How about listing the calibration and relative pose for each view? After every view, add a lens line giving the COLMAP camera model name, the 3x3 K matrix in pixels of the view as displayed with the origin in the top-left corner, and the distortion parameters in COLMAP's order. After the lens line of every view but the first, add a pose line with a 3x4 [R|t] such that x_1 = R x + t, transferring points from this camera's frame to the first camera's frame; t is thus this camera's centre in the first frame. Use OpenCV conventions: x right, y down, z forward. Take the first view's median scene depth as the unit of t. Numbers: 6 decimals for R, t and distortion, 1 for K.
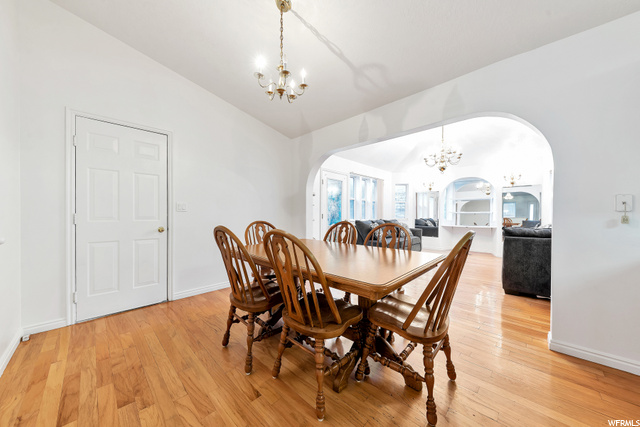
lens RADIAL K [[222.6, 0, 316.1], [0, 222.6, 215.3], [0, 0, 1]] dist [0.000633, 0.000006]
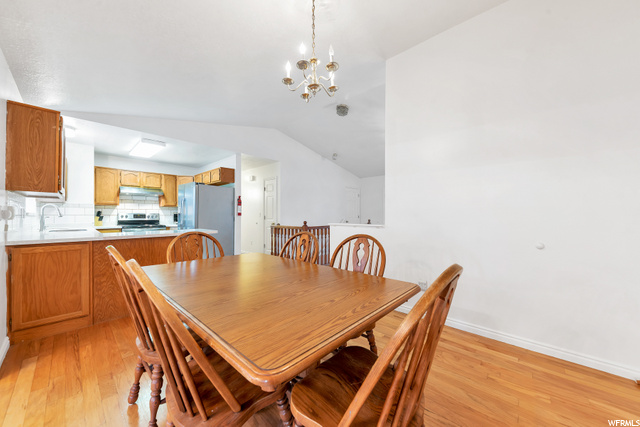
lens RADIAL K [[230.0, 0, 321.8], [0, 230.0, 216.5], [0, 0, 1]] dist [0.000982, 0.000025]
pose [[-0.999204, -0.004892, -0.039584, -0.038727], [-0.004875, 0.999988, -0.000540, -0.006331], [0.039586, -0.000347, -0.999216, 0.471916]]
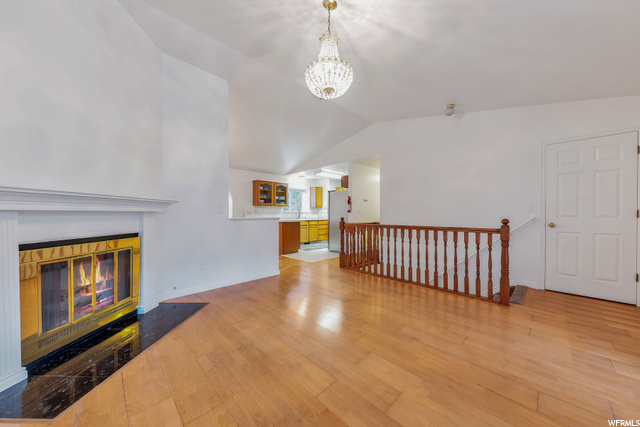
lens RADIAL K [[222.6, 0, 316.1], [0, 222.6, 215.3], [0, 0, 1]] dist [0.000633, 0.000006]
pose [[0.046815, -0.009757, 0.998856, -0.664493], [0.003673, 0.999947, 0.009595, -0.004757], [-0.998897, 0.003219, 0.046848, -0.152787]]
